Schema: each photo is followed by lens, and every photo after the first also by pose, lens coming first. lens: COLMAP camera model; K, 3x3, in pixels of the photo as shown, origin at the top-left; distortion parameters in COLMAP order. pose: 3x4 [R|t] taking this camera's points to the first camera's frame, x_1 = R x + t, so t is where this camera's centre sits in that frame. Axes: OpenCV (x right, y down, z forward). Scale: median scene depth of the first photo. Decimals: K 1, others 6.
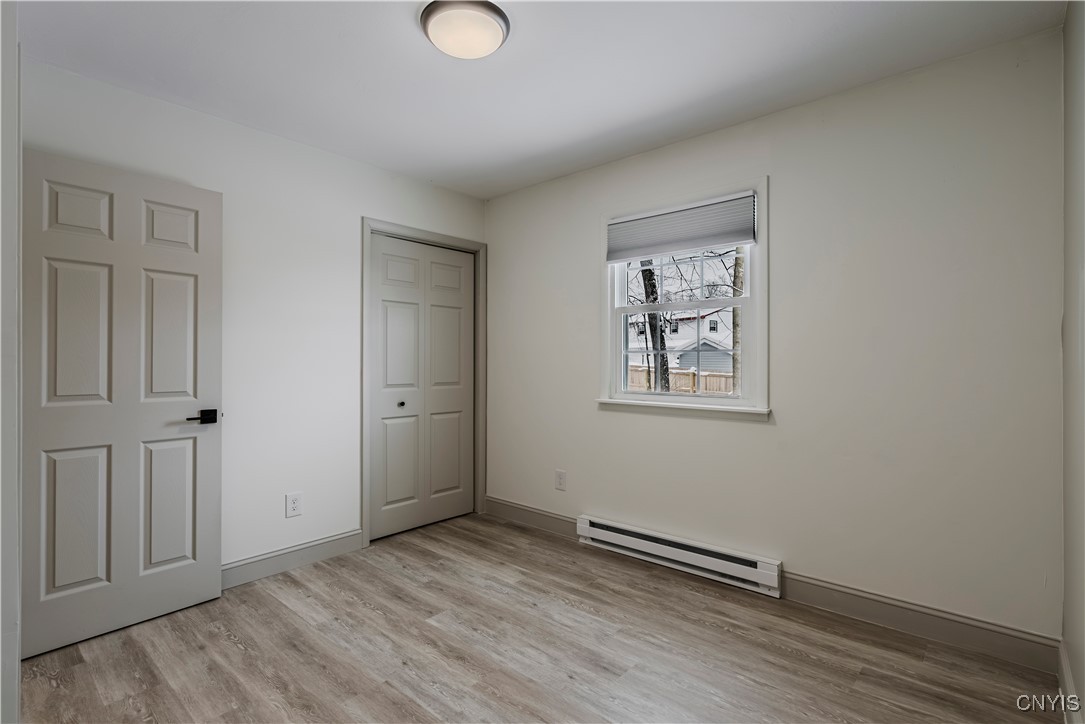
lens RADIAL K [[506.2, 0, 542.5], [0, 506.2, 362.0], [0, 0, 1]] dist [0.003130, 0.000083]
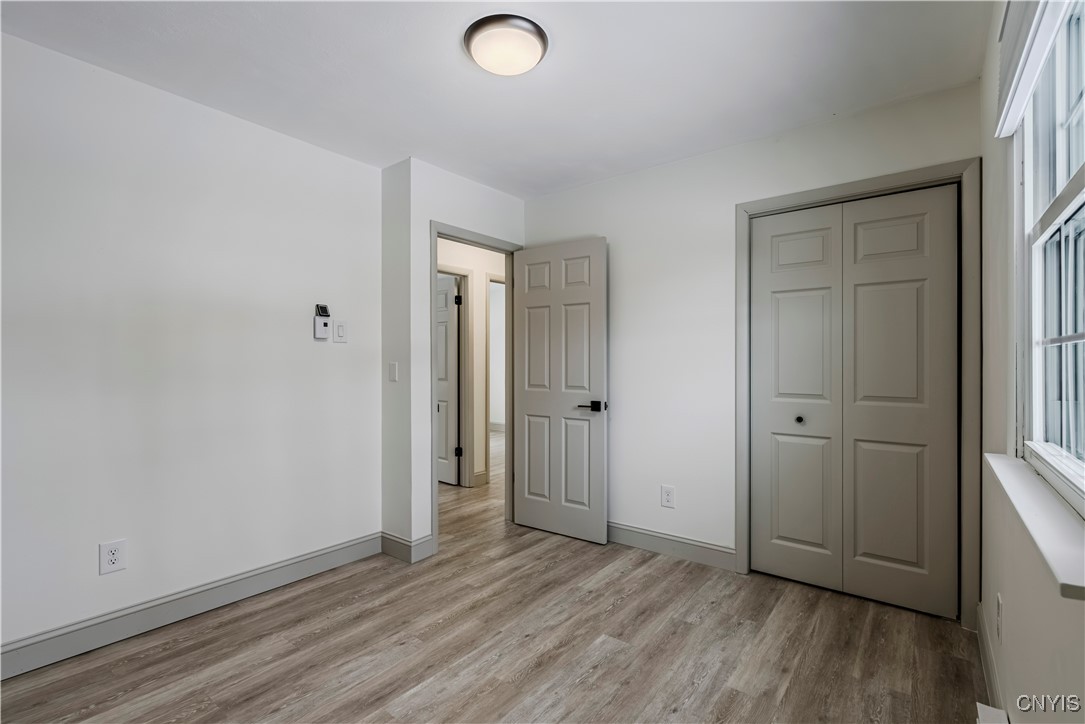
lens RADIAL K [[508.9, 0, 542.5], [0, 508.9, 362.0], [0, 0, 1]] dist [0.003457, 0.000495]
pose [[0.059420, -0.004945, -0.998221, 0.640272], [0.000977, 0.999988, -0.004896, -0.003224], [0.998233, -0.000684, 0.059425, 0.723362]]
